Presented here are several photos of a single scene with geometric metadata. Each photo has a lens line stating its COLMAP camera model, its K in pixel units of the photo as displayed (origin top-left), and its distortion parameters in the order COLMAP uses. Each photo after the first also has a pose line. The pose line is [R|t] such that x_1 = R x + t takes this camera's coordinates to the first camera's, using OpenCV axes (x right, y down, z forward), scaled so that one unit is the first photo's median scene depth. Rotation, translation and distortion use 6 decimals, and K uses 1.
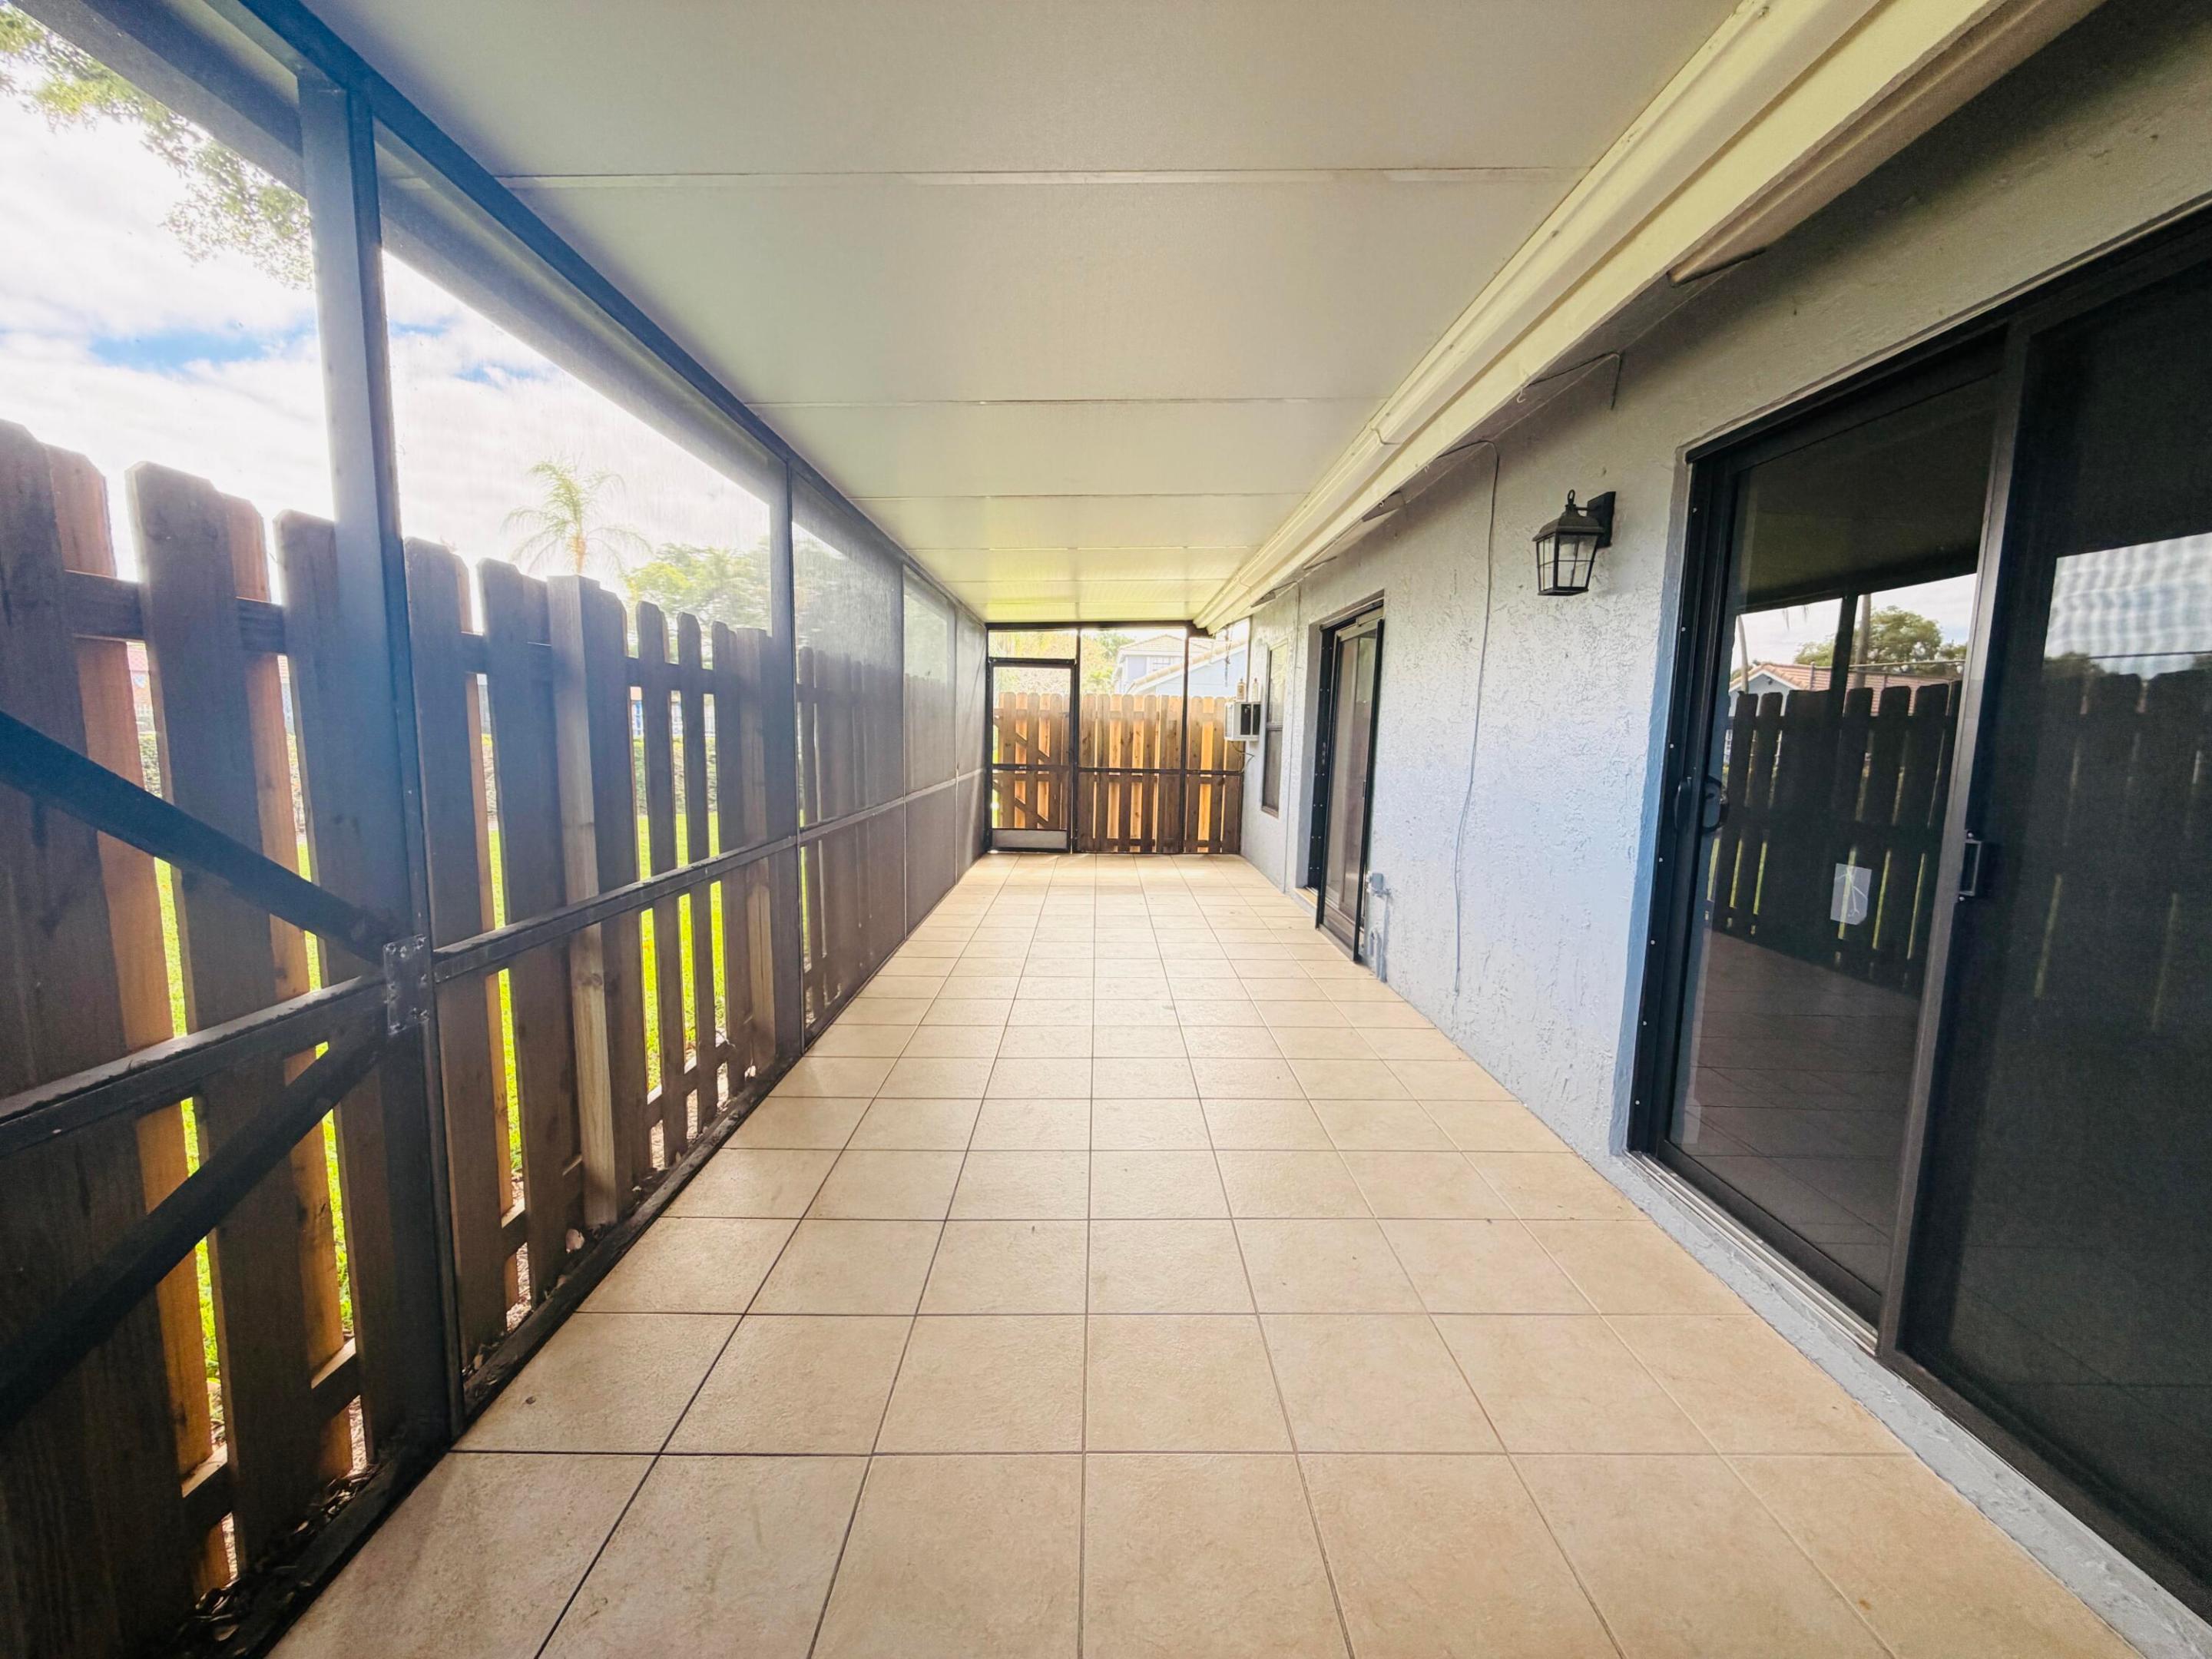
lens RADIAL K [[882.5, 0, 1102.4], [0, 882.5, 831.4], [0, 0, 1]] dist [0.000415, 0.000403]
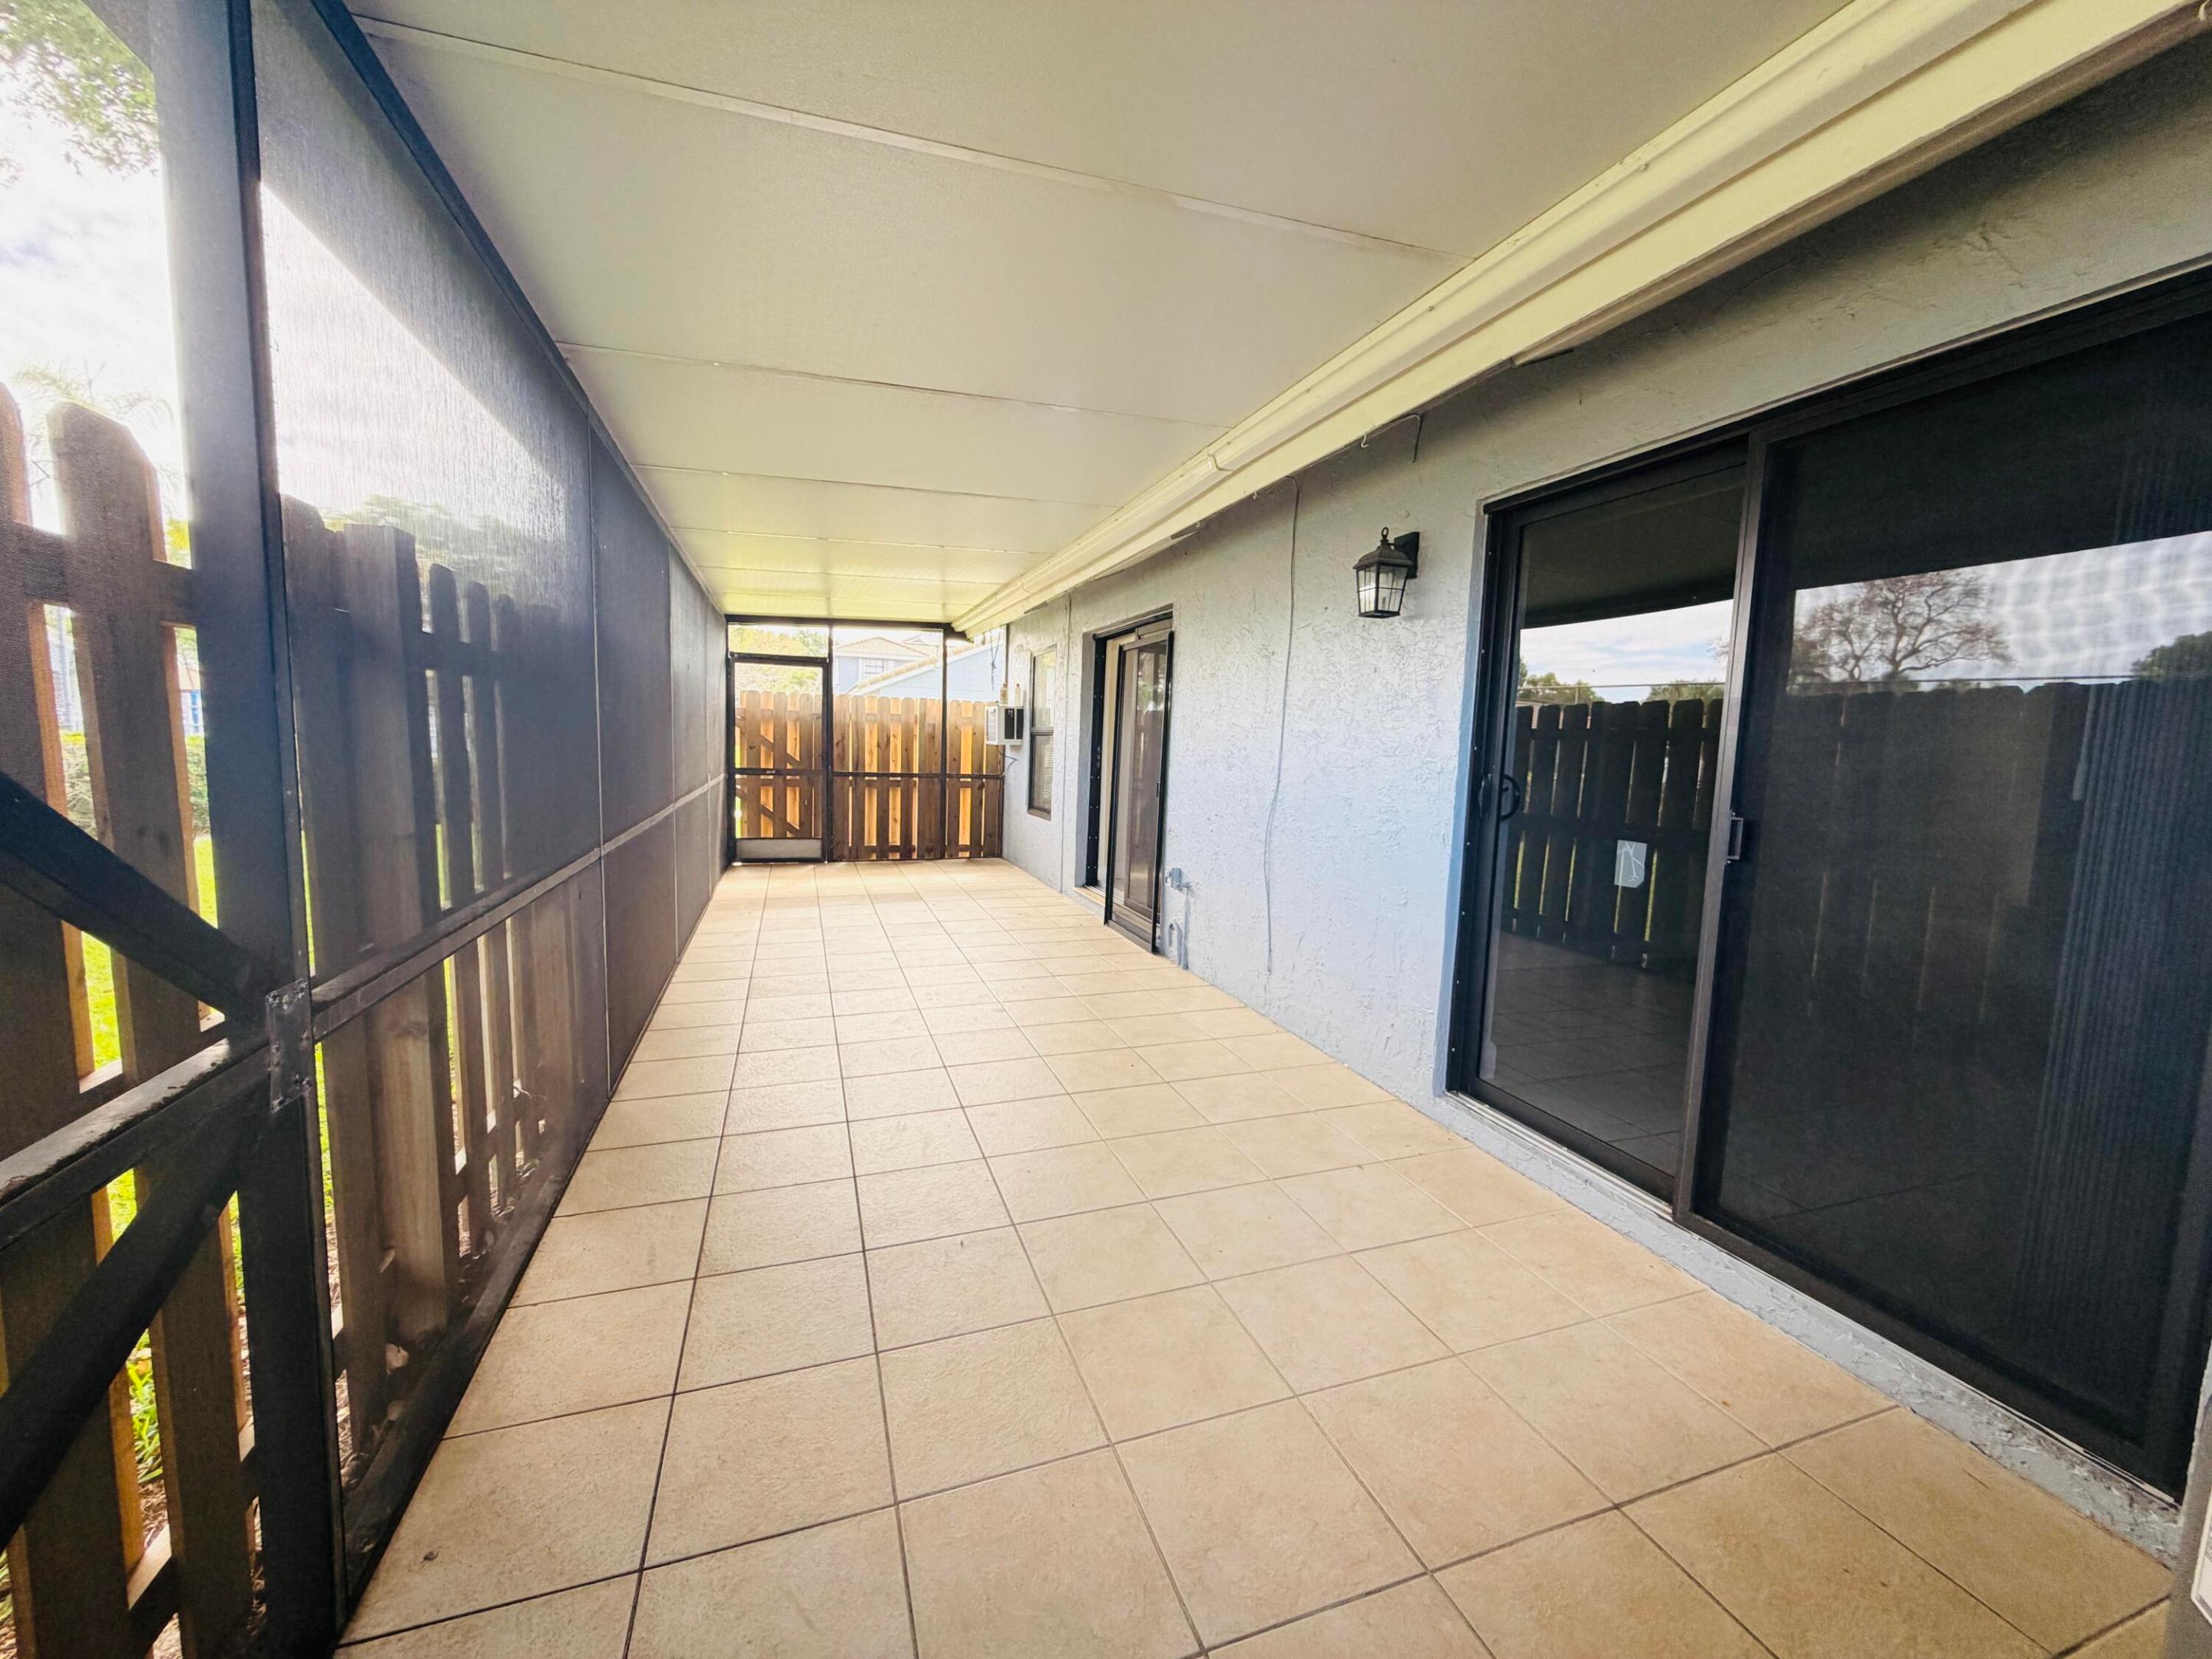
lens RADIAL K [[882.5, 0, 1102.4], [0, 882.5, 831.4], [0, 0, 1]] dist [0.000415, 0.000403]
pose [[0.946504, -0.024110, 0.321789, -0.111892], [0.026279, 0.999652, -0.002398, 0.002836], [-0.321619, 0.010726, 0.946808, 0.015084]]
